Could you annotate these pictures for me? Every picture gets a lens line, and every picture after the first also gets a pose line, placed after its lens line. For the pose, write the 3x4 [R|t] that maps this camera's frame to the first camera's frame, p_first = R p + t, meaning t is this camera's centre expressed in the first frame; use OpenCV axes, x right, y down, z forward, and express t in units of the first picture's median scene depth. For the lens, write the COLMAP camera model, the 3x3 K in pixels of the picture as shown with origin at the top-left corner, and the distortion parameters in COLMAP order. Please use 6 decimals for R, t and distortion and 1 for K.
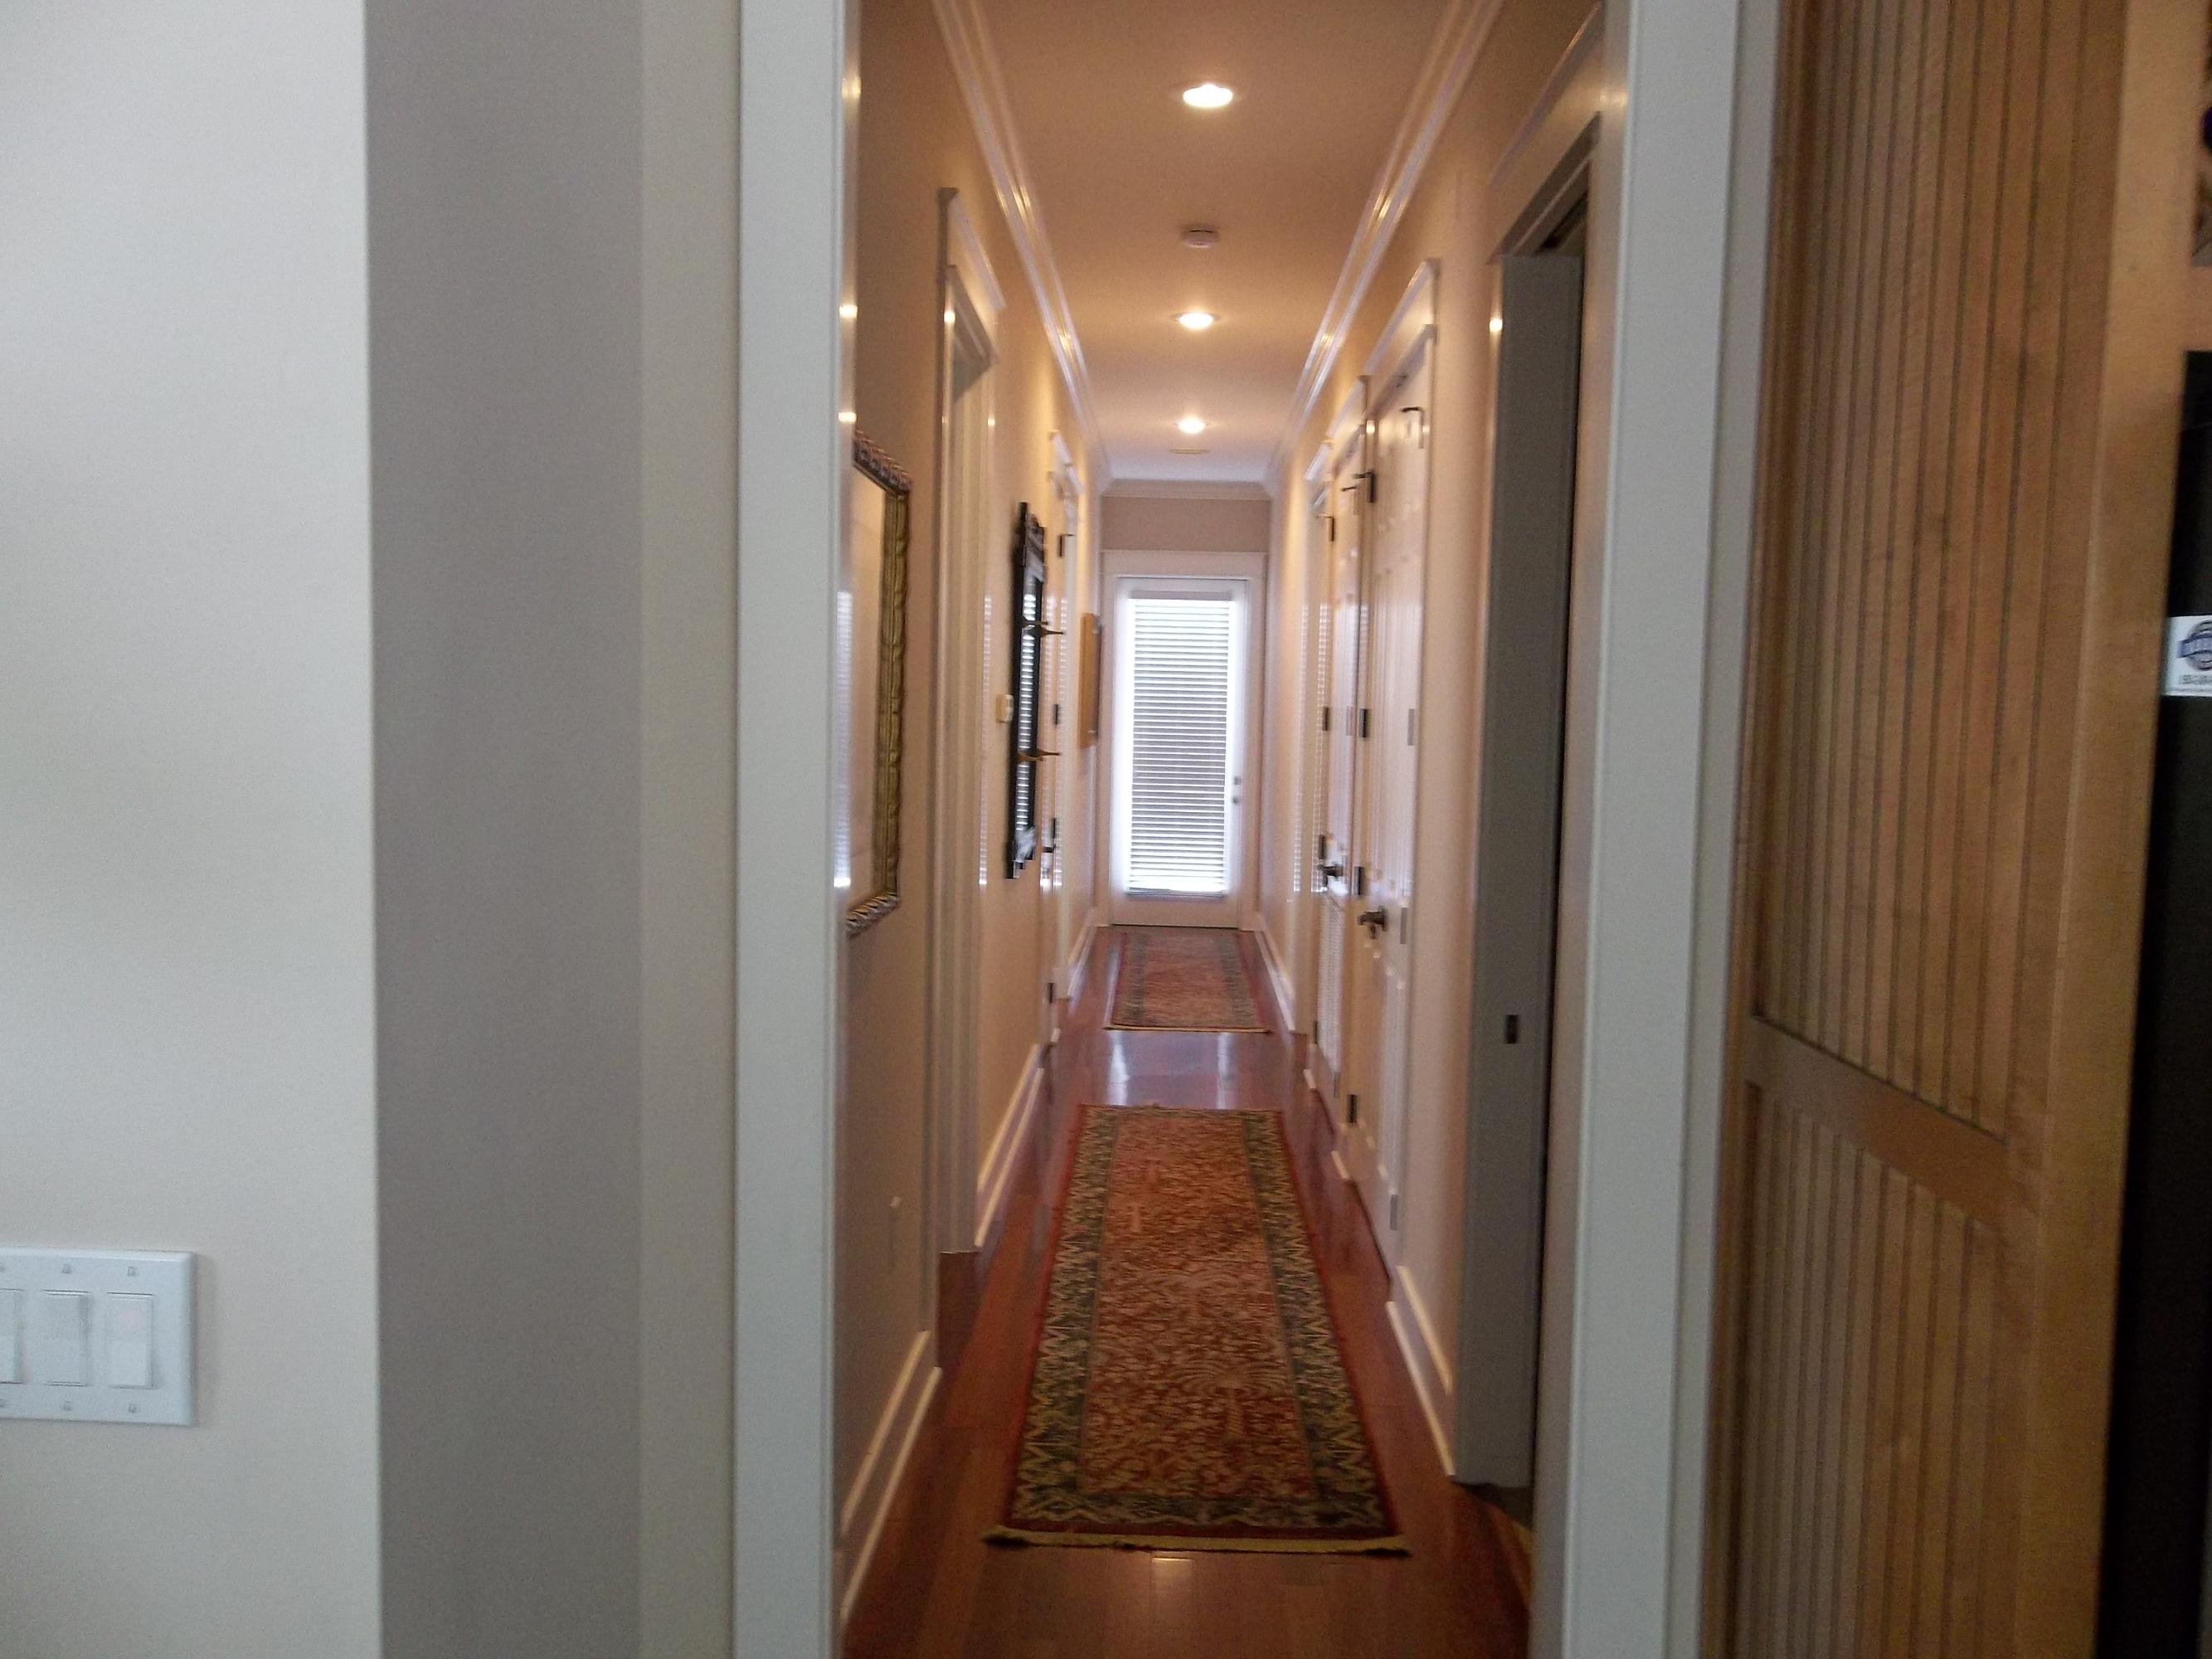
lens RADIAL K [[1773.2, 0, 1106.0], [0, 1773.2, 829.5], [0, 0, 1]] dist [-0.002657, -0.002487]
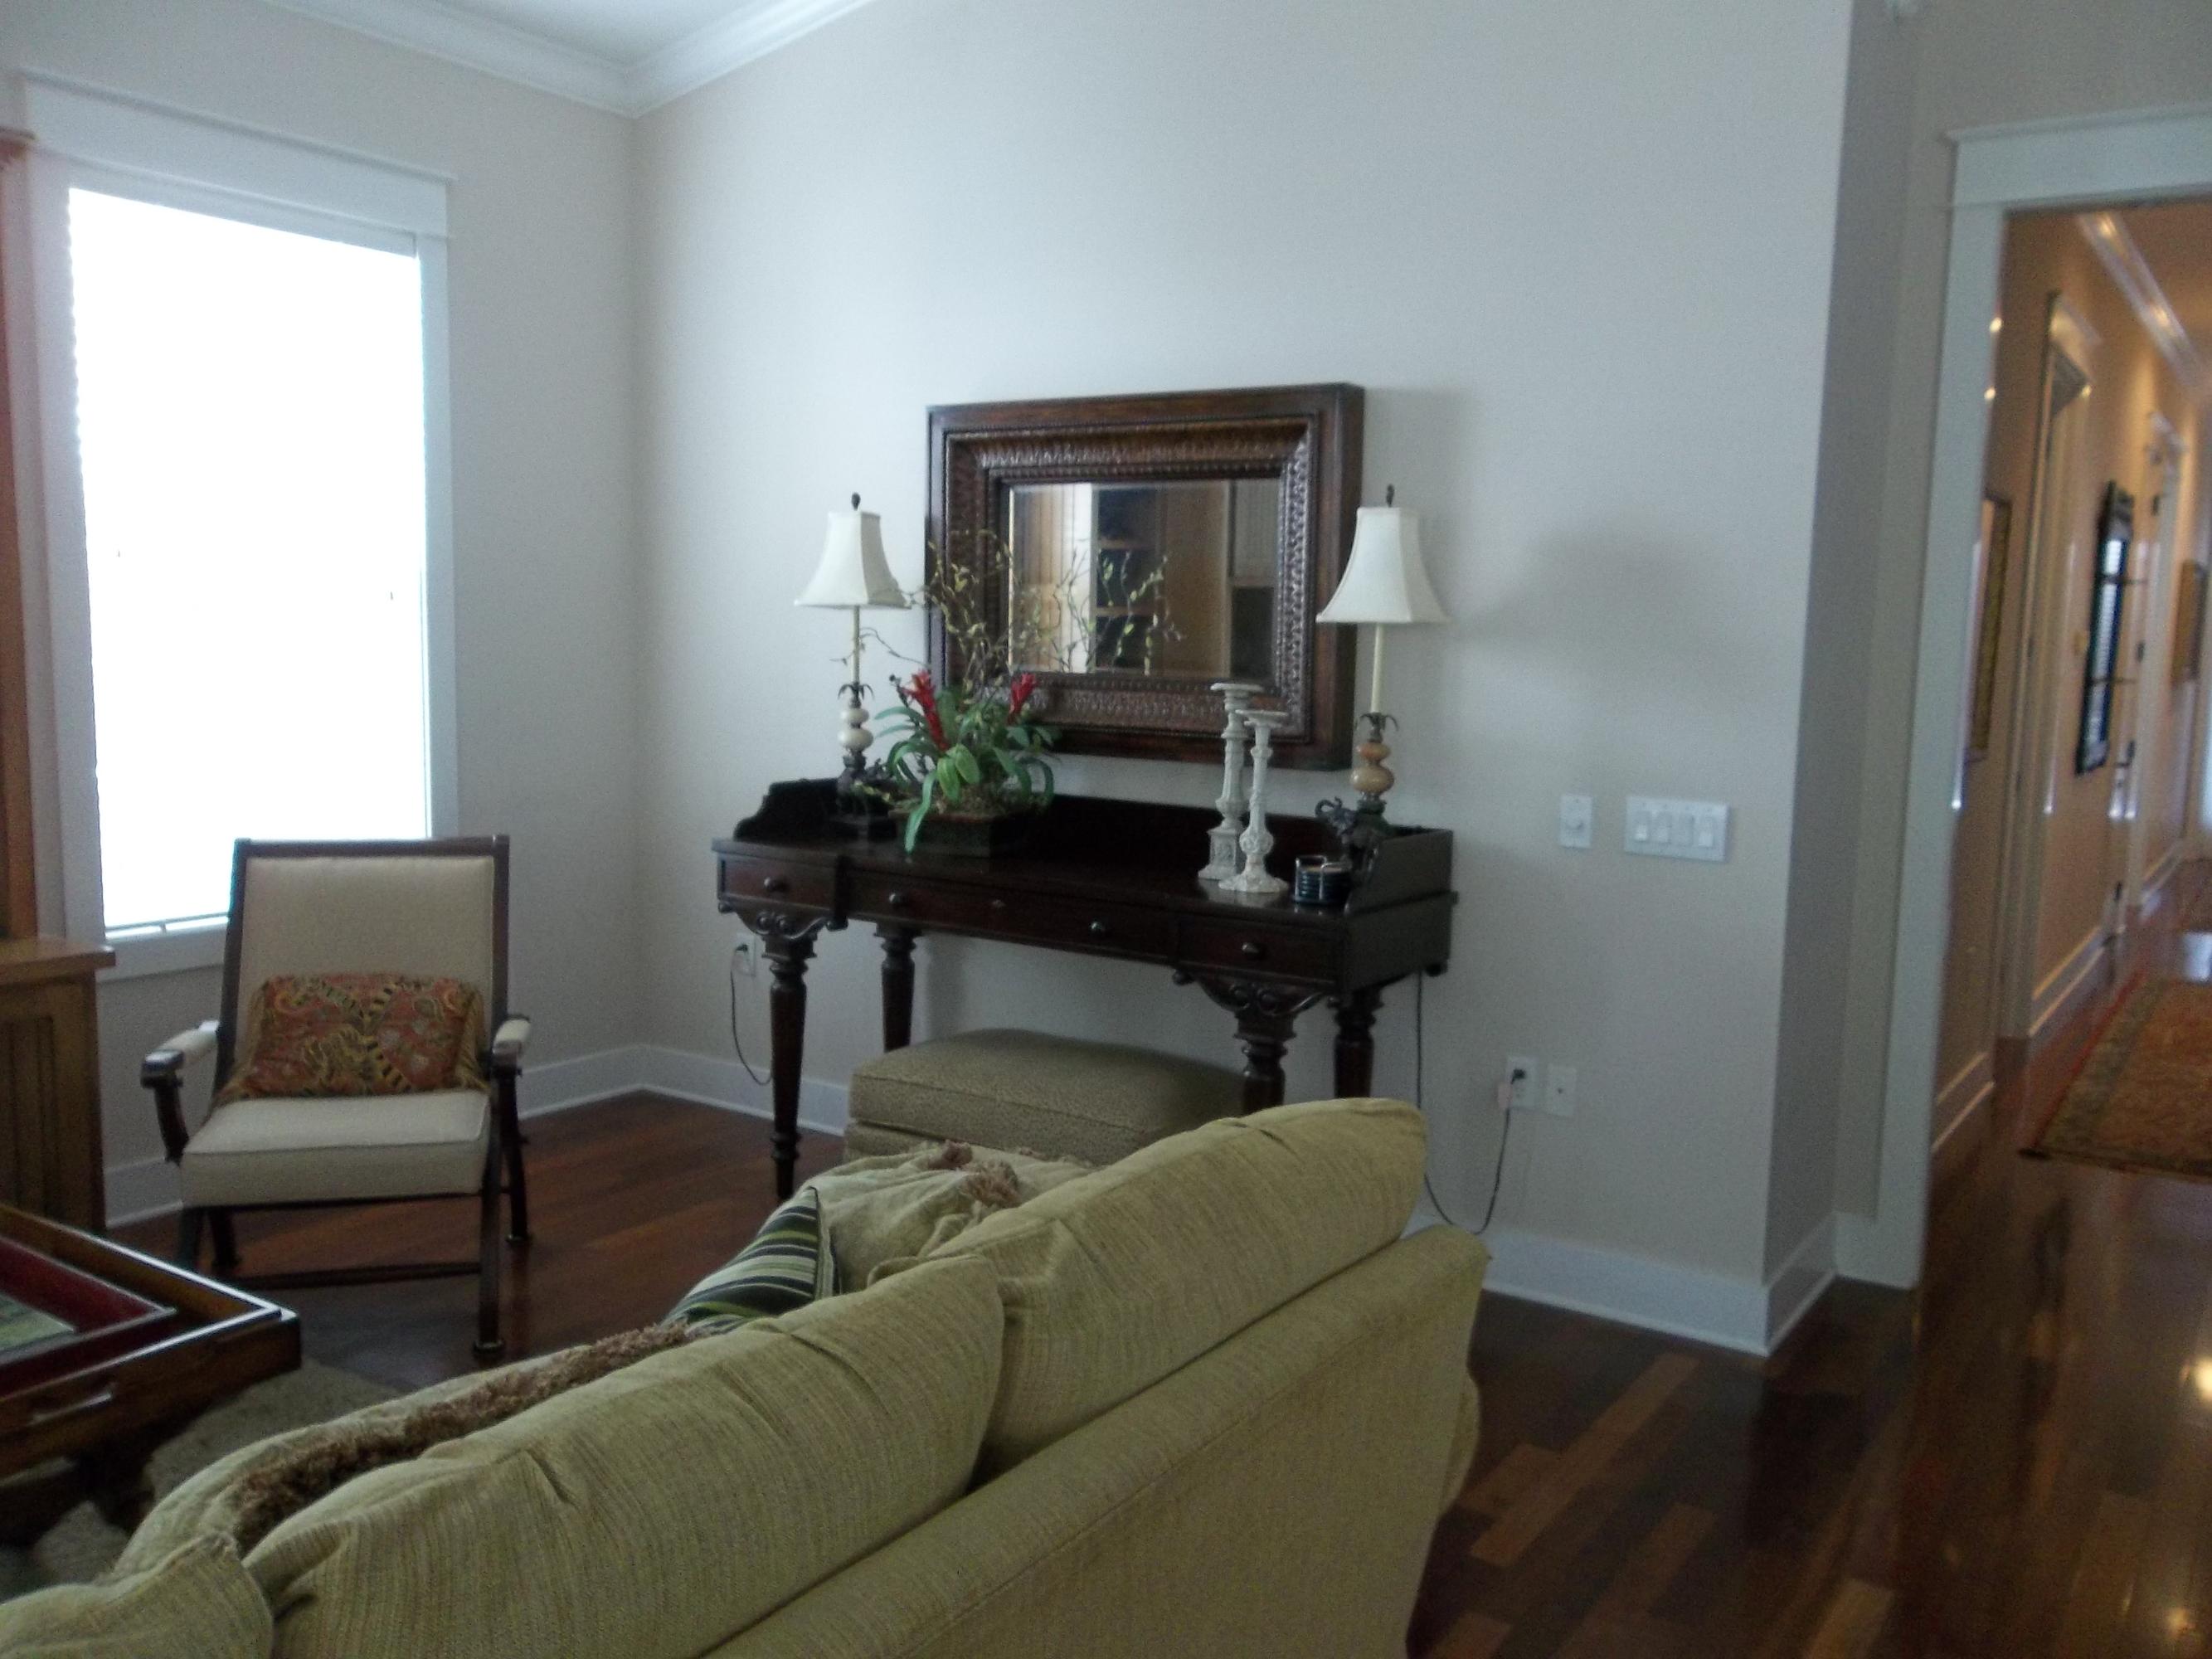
lens RADIAL K [[1773.2, 0, 1106.0], [0, 1773.2, 829.5], [0, 0, 1]] dist [-0.002657, -0.002487]
pose [[0.839439, 0.062139, -0.539890, 0.045212], [-0.045751, 0.997995, 0.043731, 0.039172], [0.541525, -0.012009, 0.840599, -0.422012]]
